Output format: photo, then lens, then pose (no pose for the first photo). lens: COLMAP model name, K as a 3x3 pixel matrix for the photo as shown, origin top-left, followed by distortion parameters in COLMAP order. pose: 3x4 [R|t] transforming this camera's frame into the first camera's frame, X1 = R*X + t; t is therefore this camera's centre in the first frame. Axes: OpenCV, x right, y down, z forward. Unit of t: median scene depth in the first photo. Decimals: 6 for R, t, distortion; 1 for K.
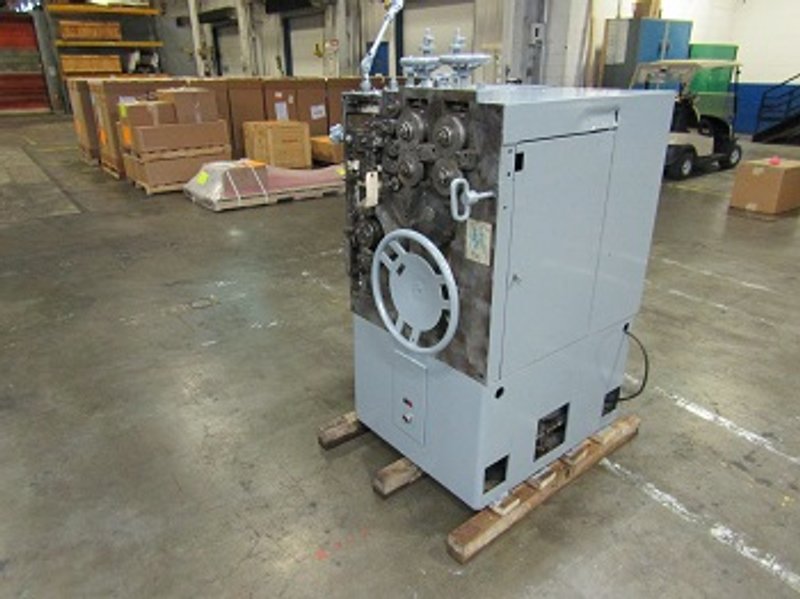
lens RADIAL K [[581.5, 0, 400.0], [0, 581.5, 299.5], [0, 0, 1]] dist [0.006523, 0.001498]
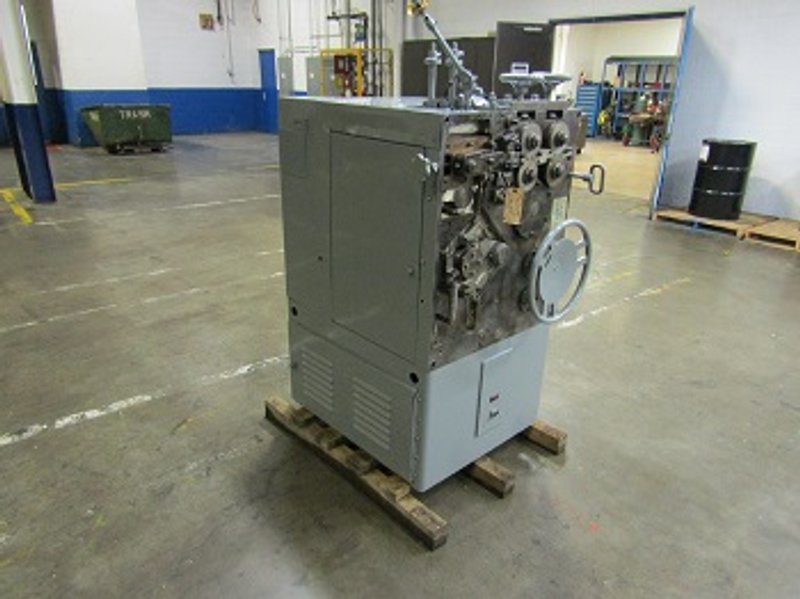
lens RADIAL K [[570.0, 0, 402.2], [0, 570.0, 299.0], [0, 0, 1]] dist [-0.004686, 0.000374]
pose [[-0.063059, -0.368377, 0.927536, -0.676358], [0.355657, 0.860073, 0.365763, -0.323255], [-0.932487, 0.352950, 0.076780, 0.788388]]
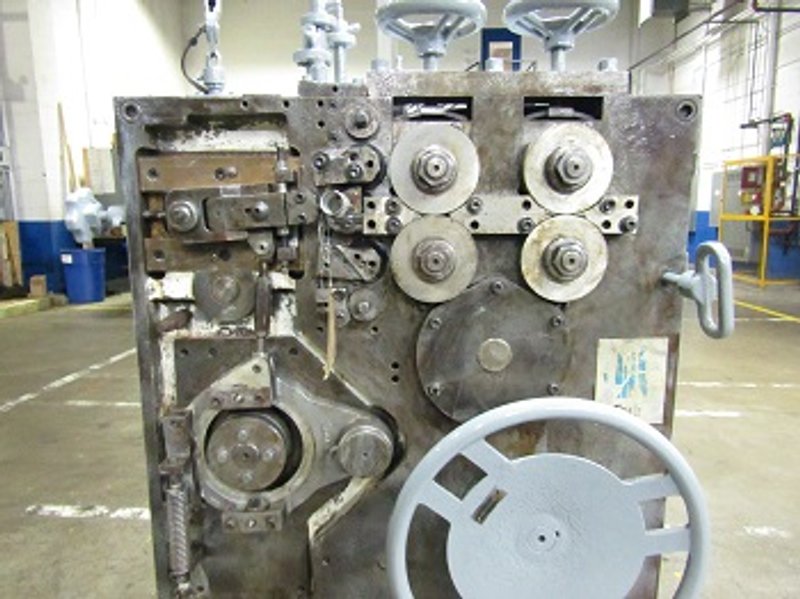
lens RADIAL K [[570.0, 0, 402.2], [0, 570.0, 299.0], [0, 0, 1]] dist [-0.004686, 0.000374]
pose [[0.619646, -0.134839, 0.773212, -0.203229], [0.305122, 0.949029, -0.079023, -0.112015], [-0.723145, 0.284890, 0.629205, 0.498221]]
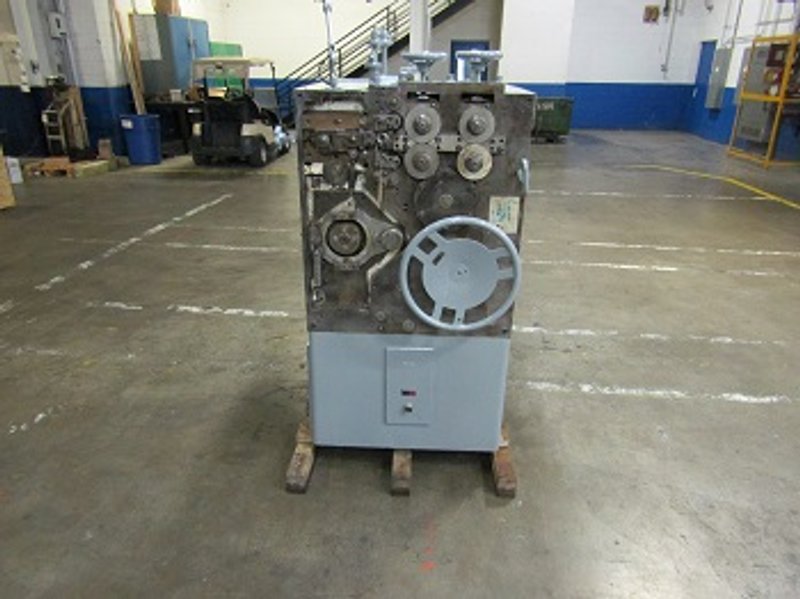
lens RADIAL K [[575.6, 0, 405.3], [0, 575.6, 302.0], [0, 0, 1]] dist [-0.000051, -0.002553]
pose [[0.657280, -0.284135, 0.698033, -0.504121], [0.275161, 0.952742, 0.128718, -0.082227], [-0.701619, 0.107468, 0.704402, 0.216365]]
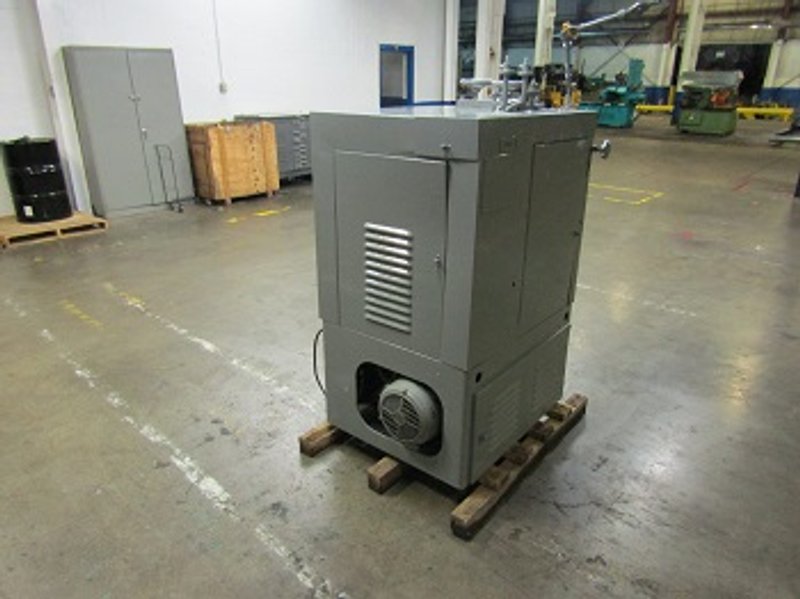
lens RADIAL K [[570.0, 0, 402.2], [0, 570.0, 299.0], [0, 0, 1]] dist [-0.004686, 0.000374]
pose [[-0.979115, 0.062416, -0.193489, 0.381692], [-0.088030, 0.727714, 0.680208, -0.600670], [0.183261, 0.683035, -0.707021, 1.449113]]
